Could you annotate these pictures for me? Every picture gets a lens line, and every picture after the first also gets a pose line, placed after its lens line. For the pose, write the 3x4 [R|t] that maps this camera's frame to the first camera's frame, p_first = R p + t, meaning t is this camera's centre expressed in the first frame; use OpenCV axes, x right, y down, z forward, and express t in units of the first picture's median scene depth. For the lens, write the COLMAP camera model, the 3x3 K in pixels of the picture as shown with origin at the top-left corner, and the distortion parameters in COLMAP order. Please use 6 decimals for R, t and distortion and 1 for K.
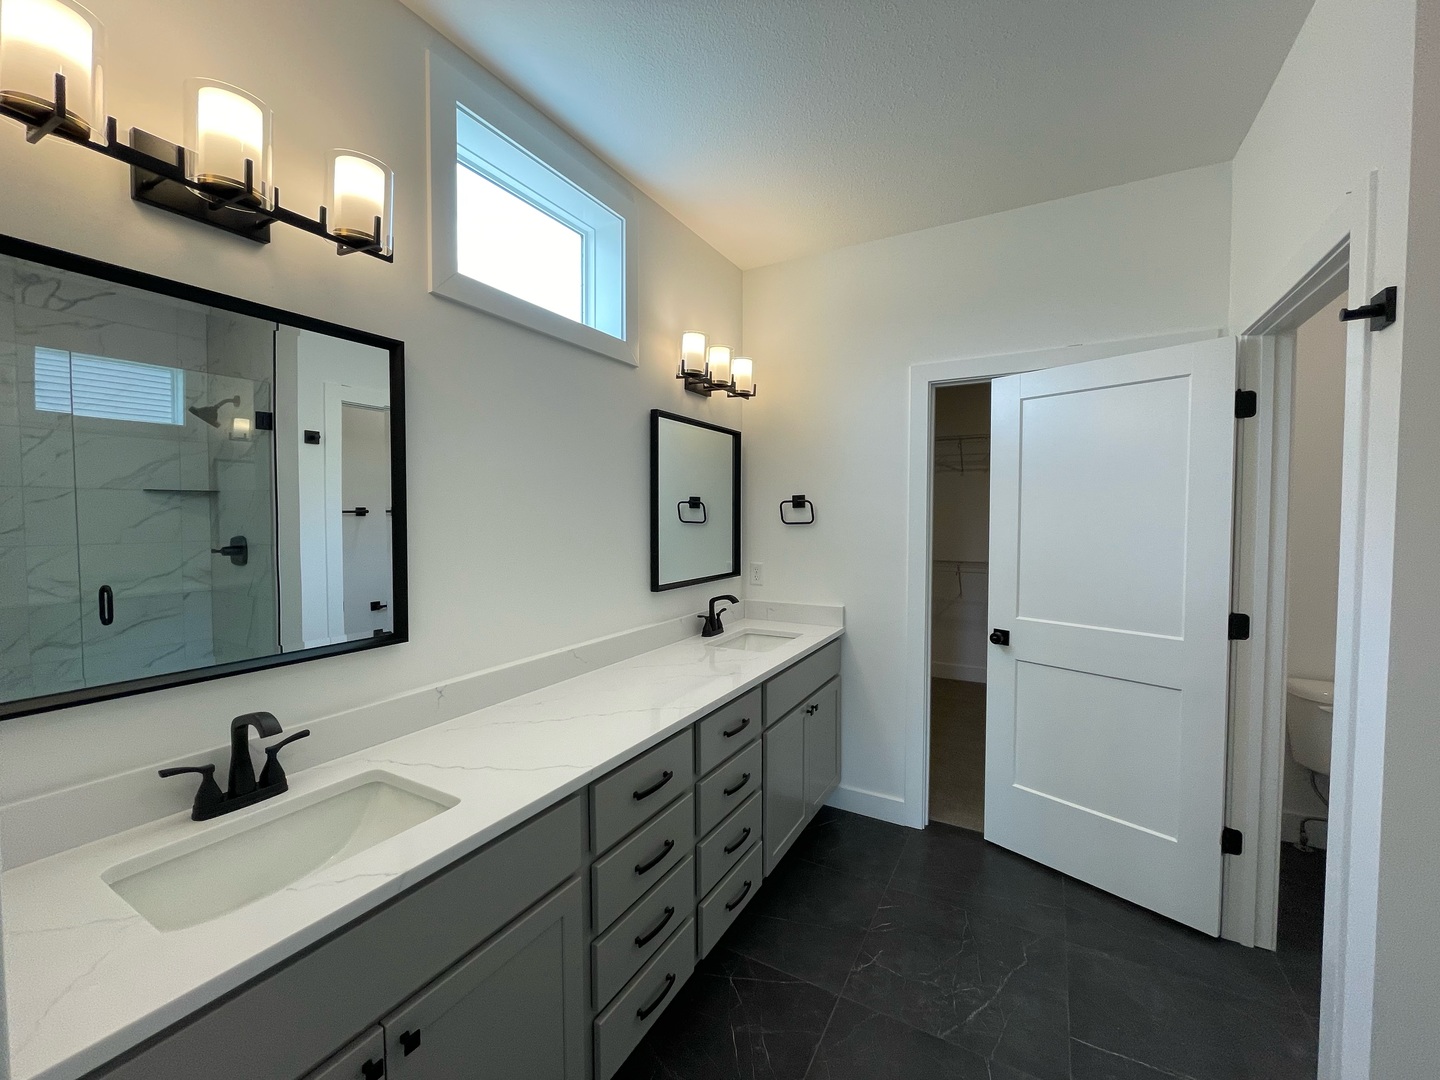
lens RADIAL K [[578.4, 0, 720.0], [0, 578.4, 540.0], [0, 0, 1]] dist [-0.000059, 0.000009]
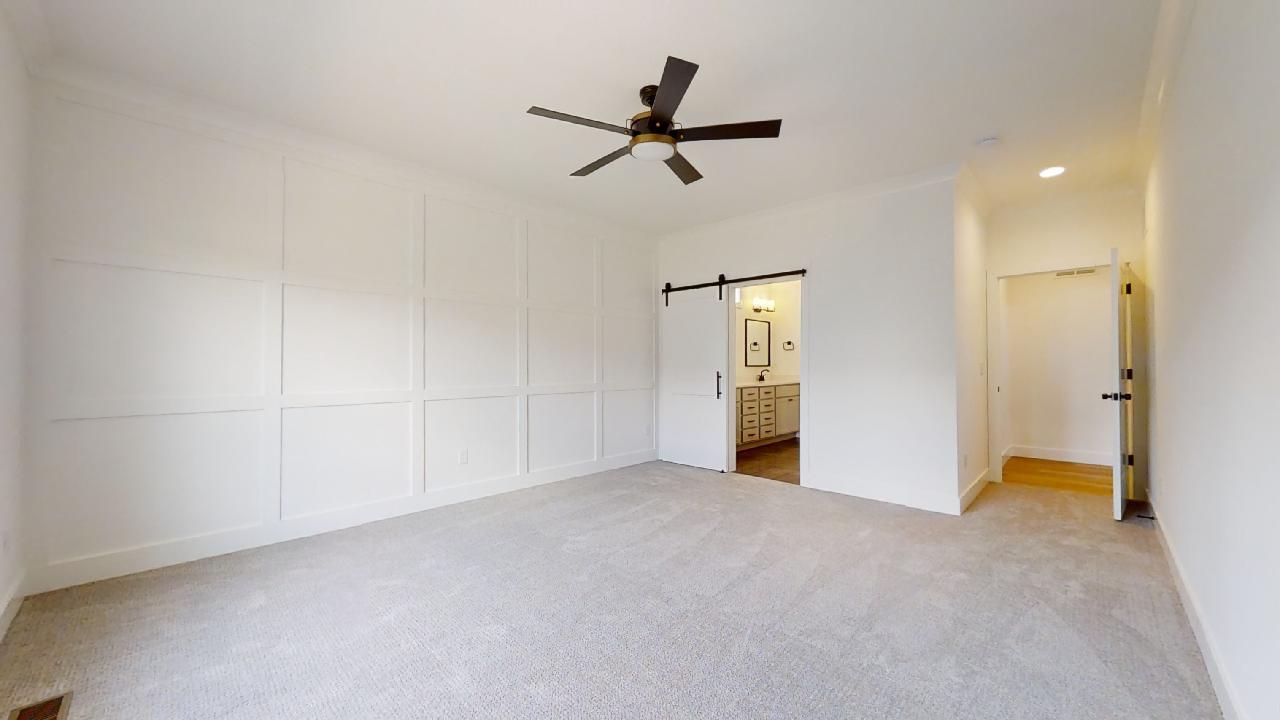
lens RADIAL K [[468.6, 0, 640.2], [0, 468.6, 363.7], [0, 0, 1]] dist [-0.000715, -0.000048]
pose [[0.967610, -0.001035, -0.252446, -0.010856], [-0.008669, 0.999266, -0.037325, 0.183555], [0.252299, 0.038305, 0.966891, -2.064412]]
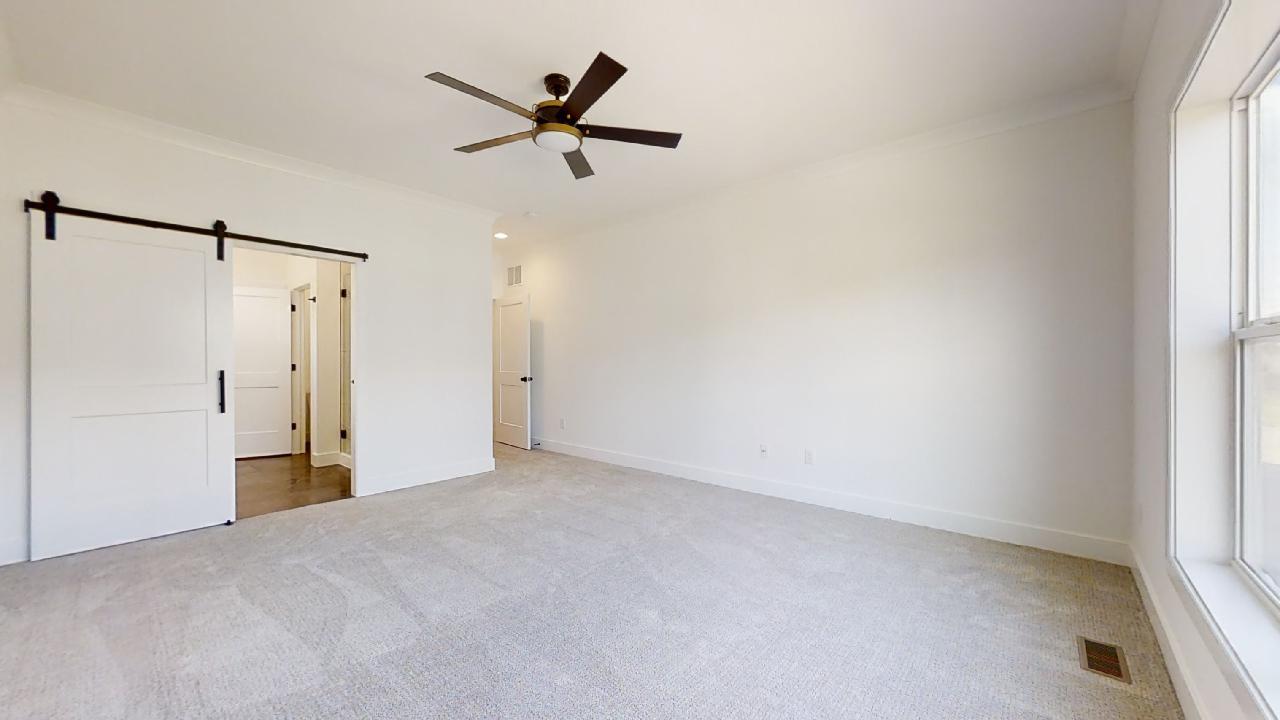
lens RADIAL K [[468.6, 0, 640.2], [0, 468.6, 363.7], [0, 0, 1]] dist [-0.000715, -0.000048]
pose [[0.200292, -0.006558, 0.979714, -1.268682], [0.038025, 0.999276, -0.001085, 0.164511], [-0.978998, 0.037471, 0.200397, -1.411332]]
